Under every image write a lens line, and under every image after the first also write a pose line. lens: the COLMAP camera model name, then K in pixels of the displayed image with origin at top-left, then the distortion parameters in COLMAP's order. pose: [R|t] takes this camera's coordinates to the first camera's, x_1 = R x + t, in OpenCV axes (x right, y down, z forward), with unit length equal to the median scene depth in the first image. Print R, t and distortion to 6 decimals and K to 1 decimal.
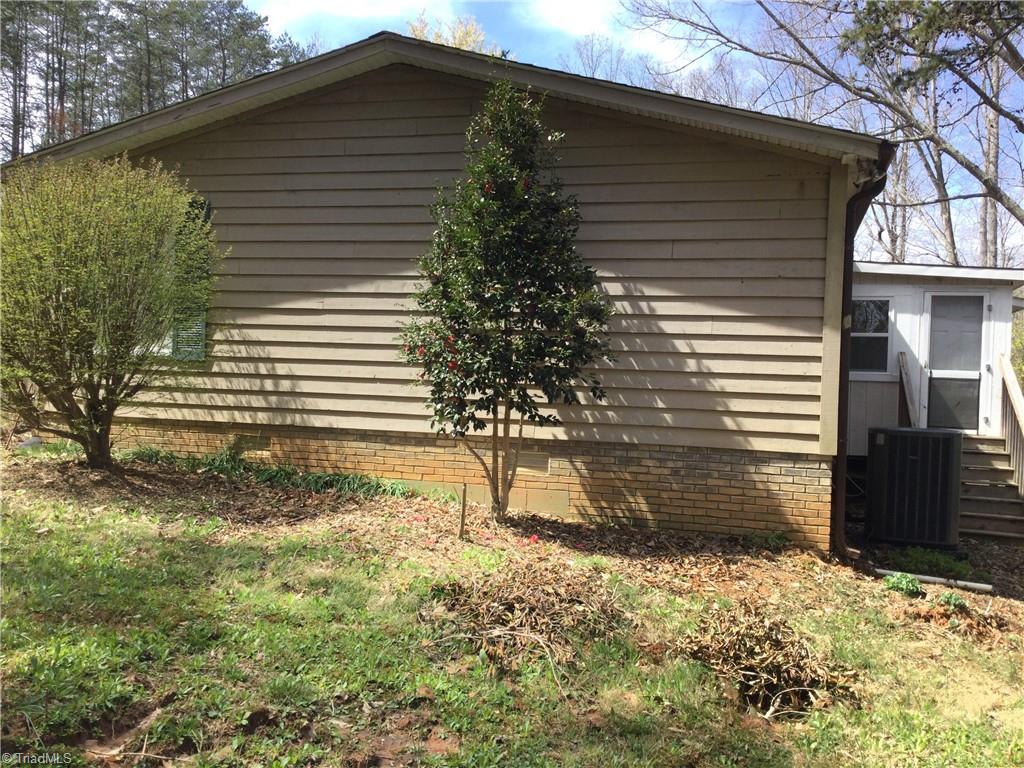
lens RADIAL K [[913.2, 0, 512.2], [0, 913.2, 382.7], [0, 0, 1]] dist [0.044576, -0.063703]
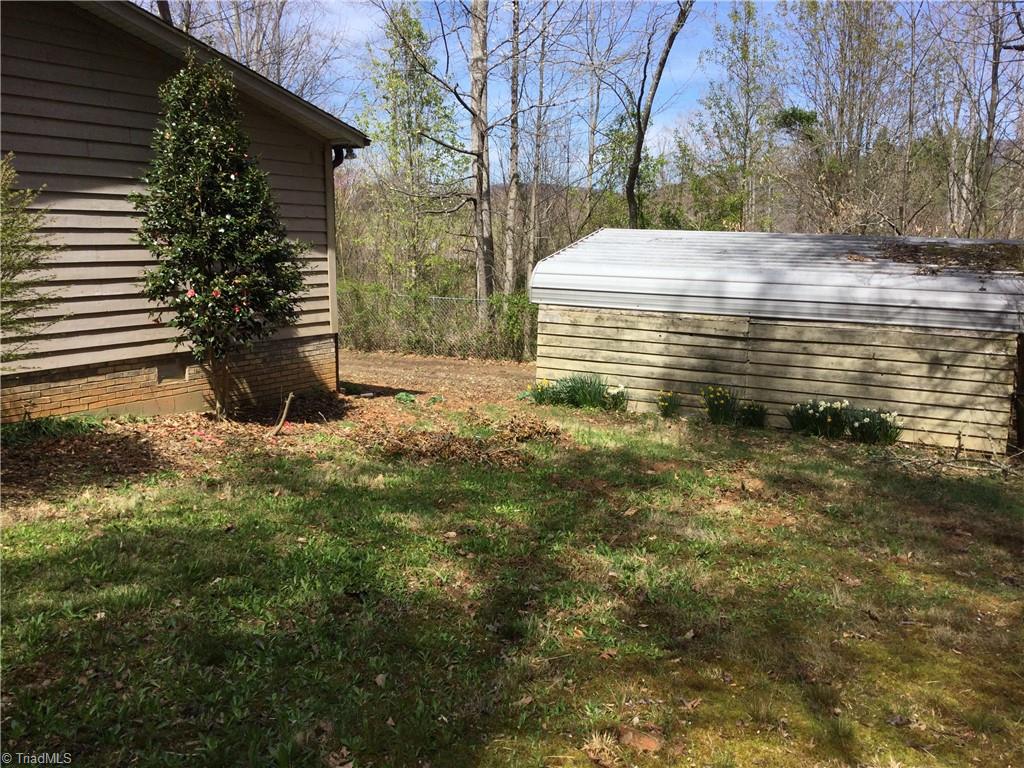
lens RADIAL K [[913.2, 0, 511.7], [0, 913.2, 384.4], [0, 0, 1]] dist [0.044576, -0.063703]
pose [[0.235026, -0.191624, 0.952913, -1.052457], [-0.010763, 0.979801, 0.199686, -0.145737], [-0.971930, -0.057187, 0.228216, 0.319198]]
